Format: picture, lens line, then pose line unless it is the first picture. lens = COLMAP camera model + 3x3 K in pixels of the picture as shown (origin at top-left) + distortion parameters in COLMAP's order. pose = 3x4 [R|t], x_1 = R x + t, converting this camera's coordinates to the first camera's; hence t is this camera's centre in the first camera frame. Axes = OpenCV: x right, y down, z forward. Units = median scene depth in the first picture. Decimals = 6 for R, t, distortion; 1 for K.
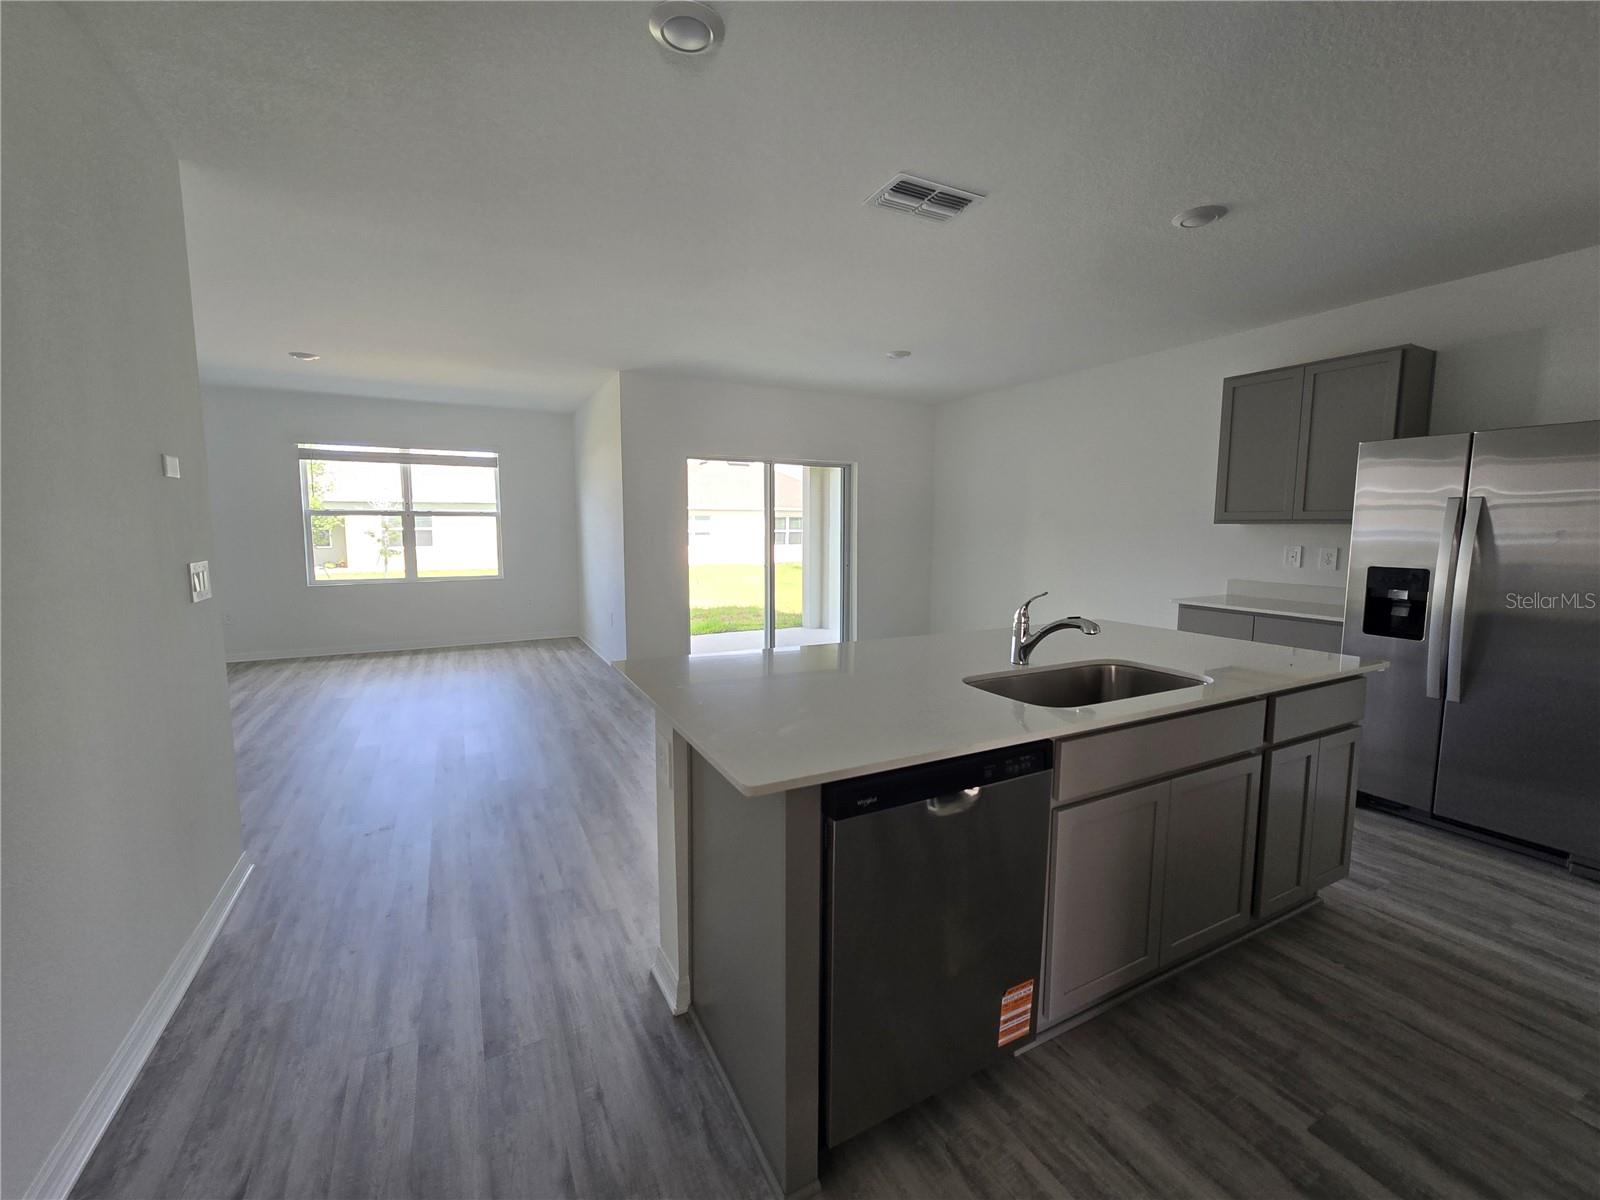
lens RADIAL K [[653.2, 0, 795.1], [0, 653.2, 592.5], [0, 0, 1]] dist [-0.001521, 0.000147]
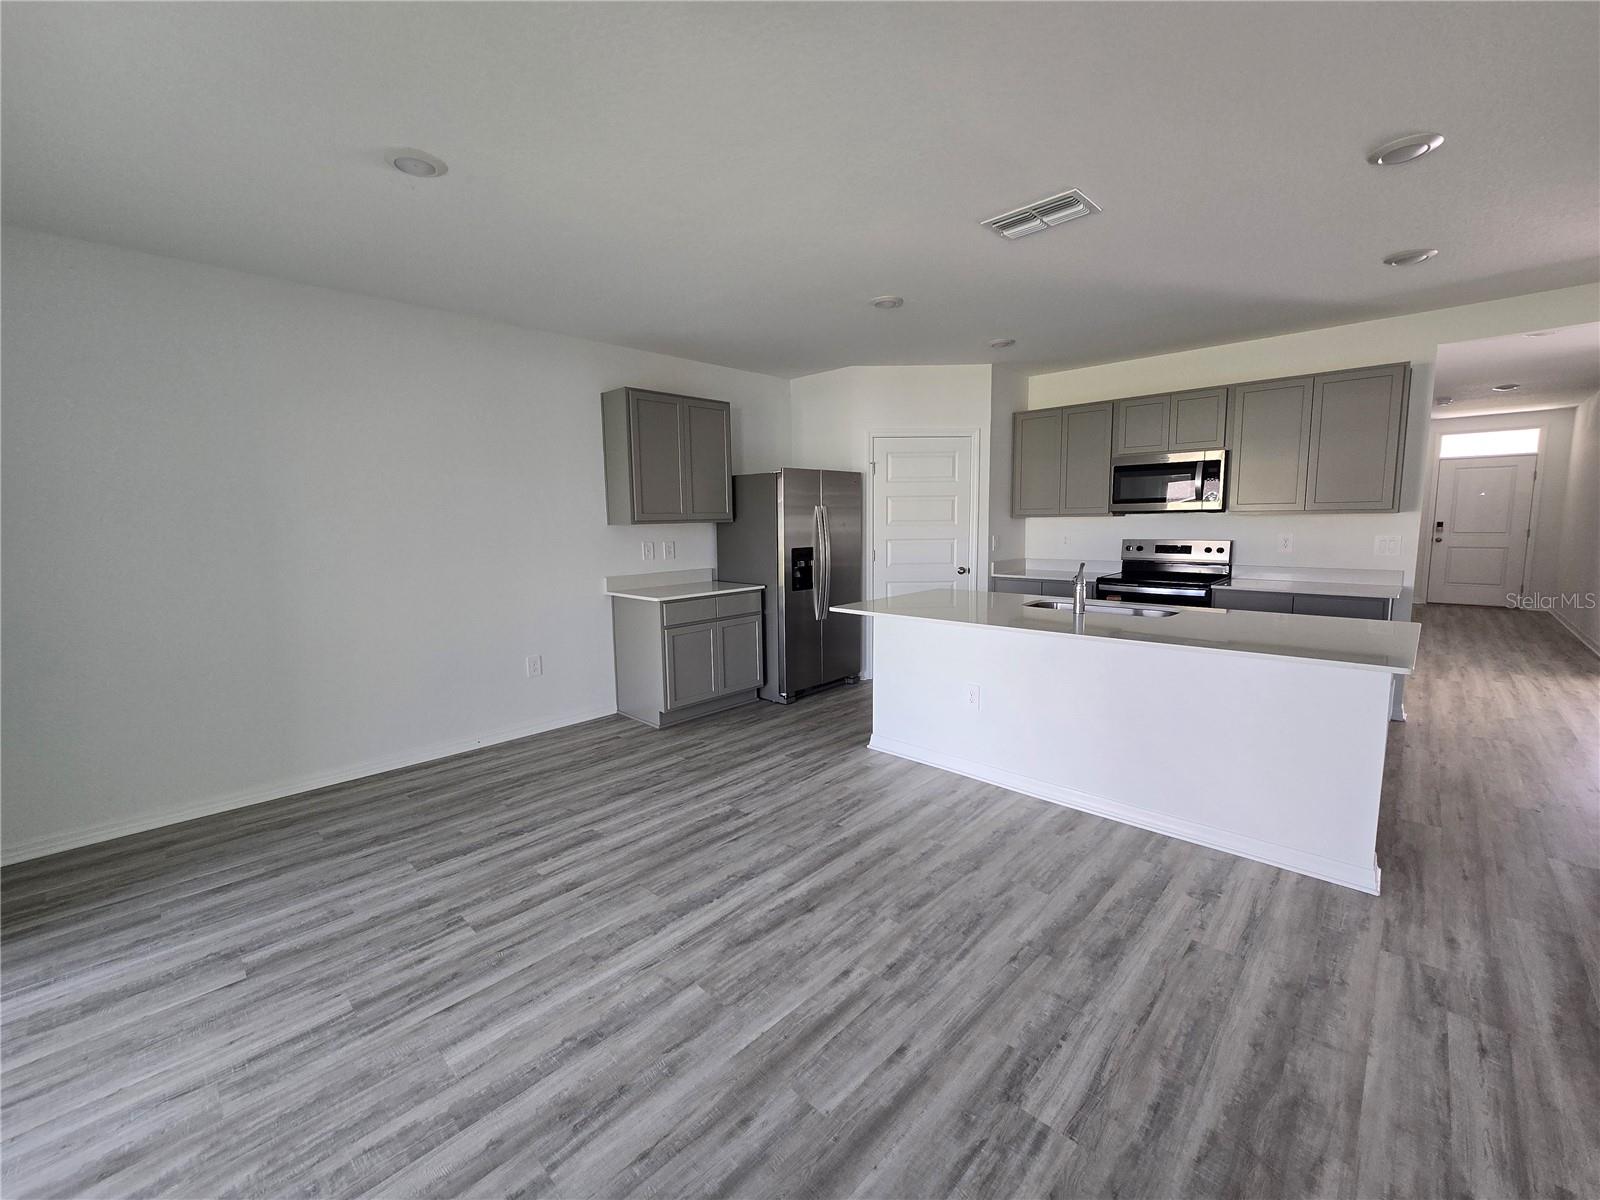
lens RADIAL K [[653.2, 0, 795.1], [0, 653.2, 592.5], [0, 0, 1]] dist [-0.001521, 0.000147]
pose [[-0.312721, -0.107916, 0.943695, -0.306745], [0.116113, 0.981730, 0.150743, -0.085842], [-0.942721, 0.156716, -0.294477, 0.732974]]
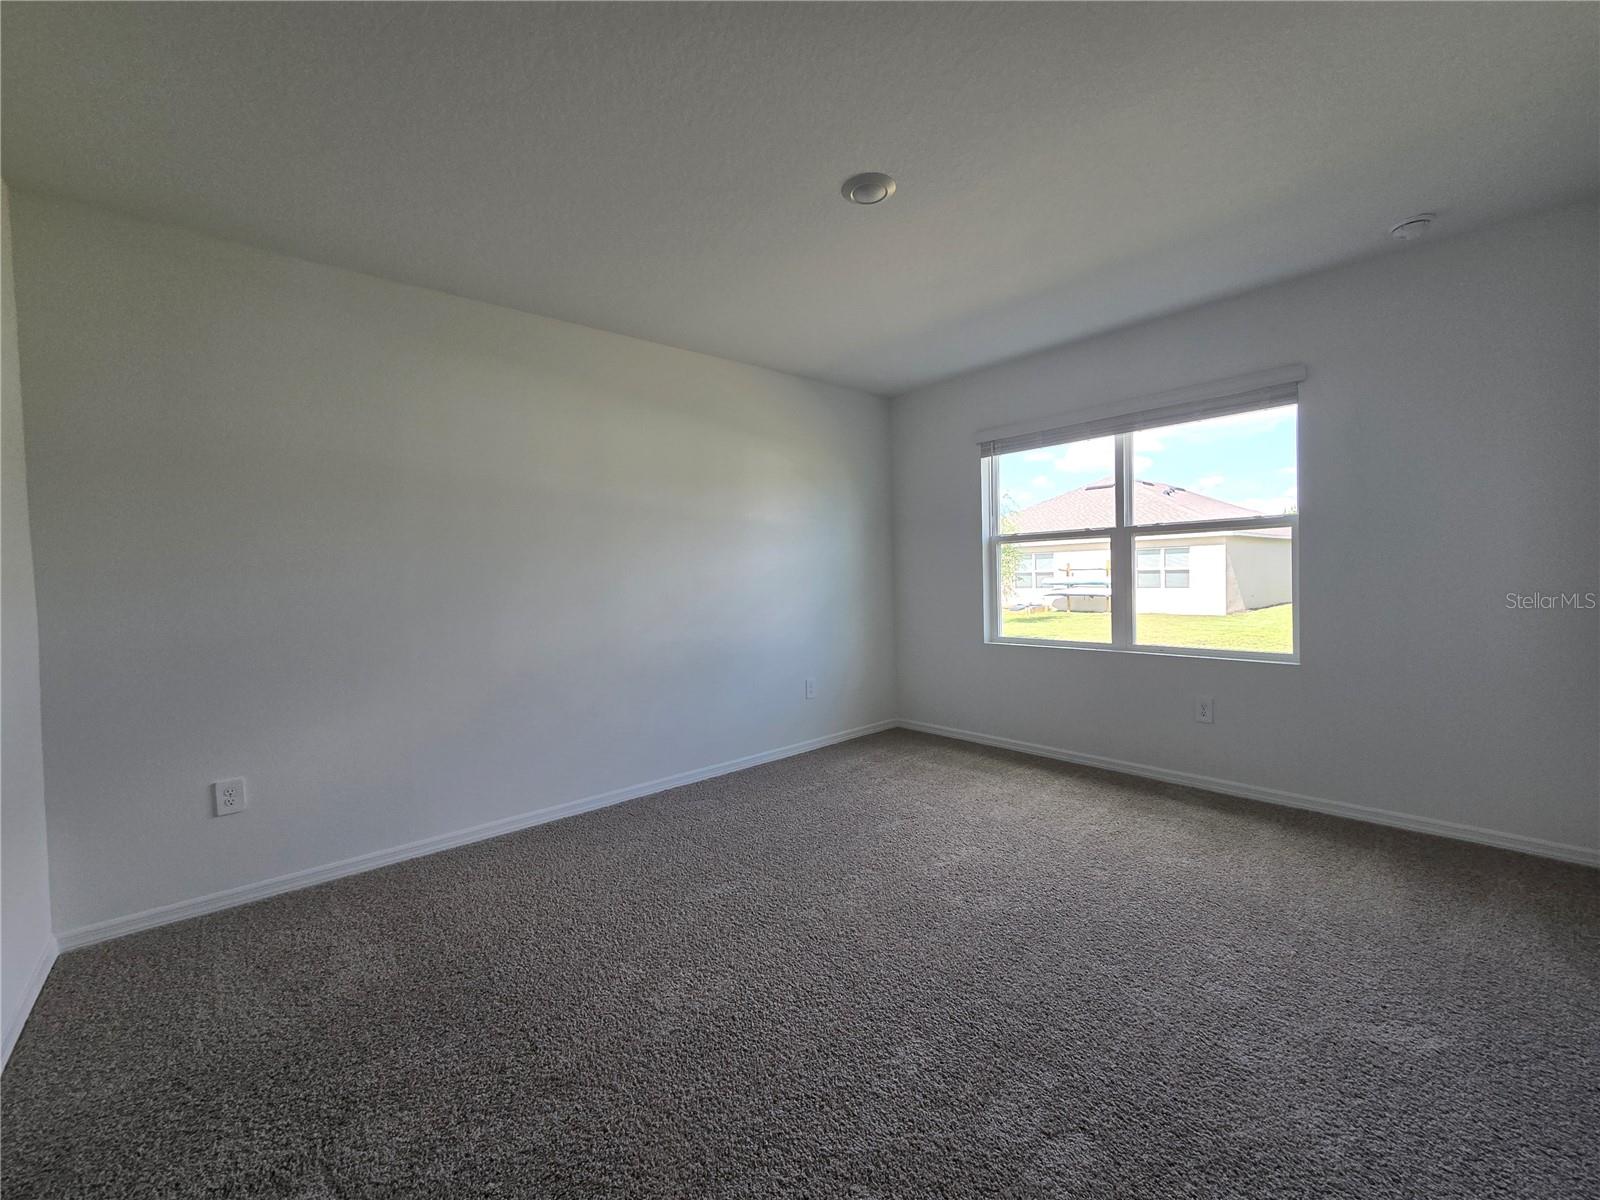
lens RADIAL K [[656.2, 0, 790.2], [0, 656.2, 592.8], [0, 0, 1]] dist [-0.000098, 0.000458]
pose [[0.221549, 0.011238, -0.975085, -0.109411], [-0.081210, 0.996673, -0.006965, -0.045261], [0.971762, 0.080729, 0.221724, 0.675894]]
